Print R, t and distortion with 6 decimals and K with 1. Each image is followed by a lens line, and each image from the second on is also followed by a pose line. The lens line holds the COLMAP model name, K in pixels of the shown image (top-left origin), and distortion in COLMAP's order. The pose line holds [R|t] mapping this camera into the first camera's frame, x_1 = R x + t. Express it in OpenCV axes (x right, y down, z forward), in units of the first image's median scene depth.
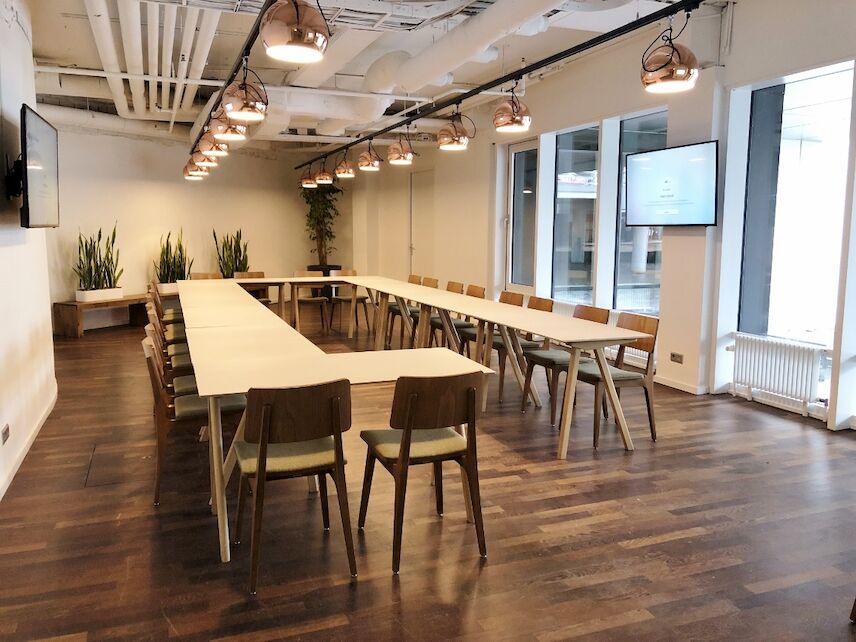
lens RADIAL K [[710.4, 0, 428.0], [0, 710.4, 321.0], [0, 0, 1]] dist [0.002028, 0.004521]
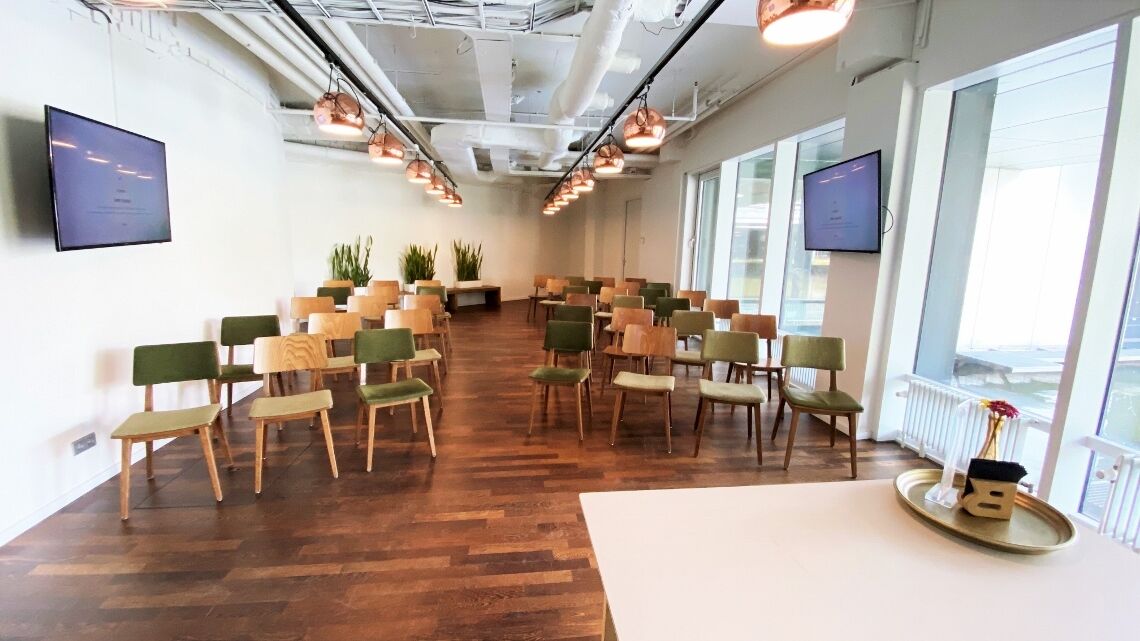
lens RADIAL K [[463.3, 0, 567.8], [0, 463.3, 322.4], [0, 0, 1]] dist [0.024058, -0.024607]
pose [[0.969089, 0.057762, -0.239855, 0.146596], [-0.048862, 0.997884, 0.042893, -0.049473], [0.241825, -0.029848, 0.969861, 0.318797]]
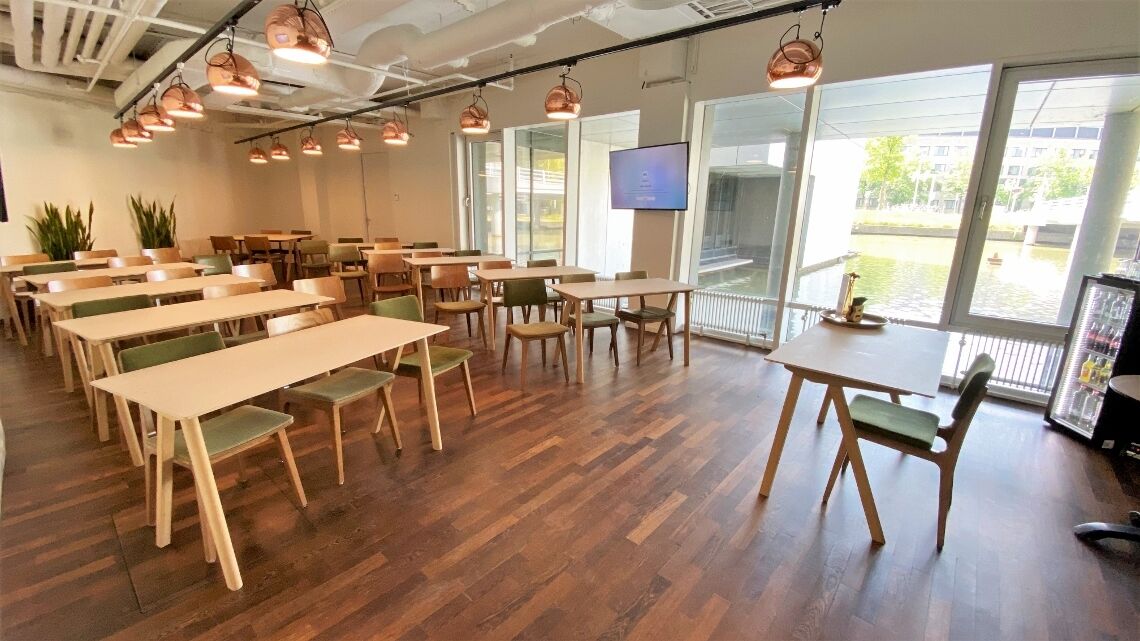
lens RADIAL K [[463.3, 0, 567.8], [0, 463.3, 322.4], [0, 0, 1]] dist [0.024058, -0.024607]
pose [[0.882081, -0.100283, 0.460300, -0.182281], [0.044645, 0.990477, 0.130236, -0.042352], [-0.468977, -0.094328, 0.878159, 0.283276]]
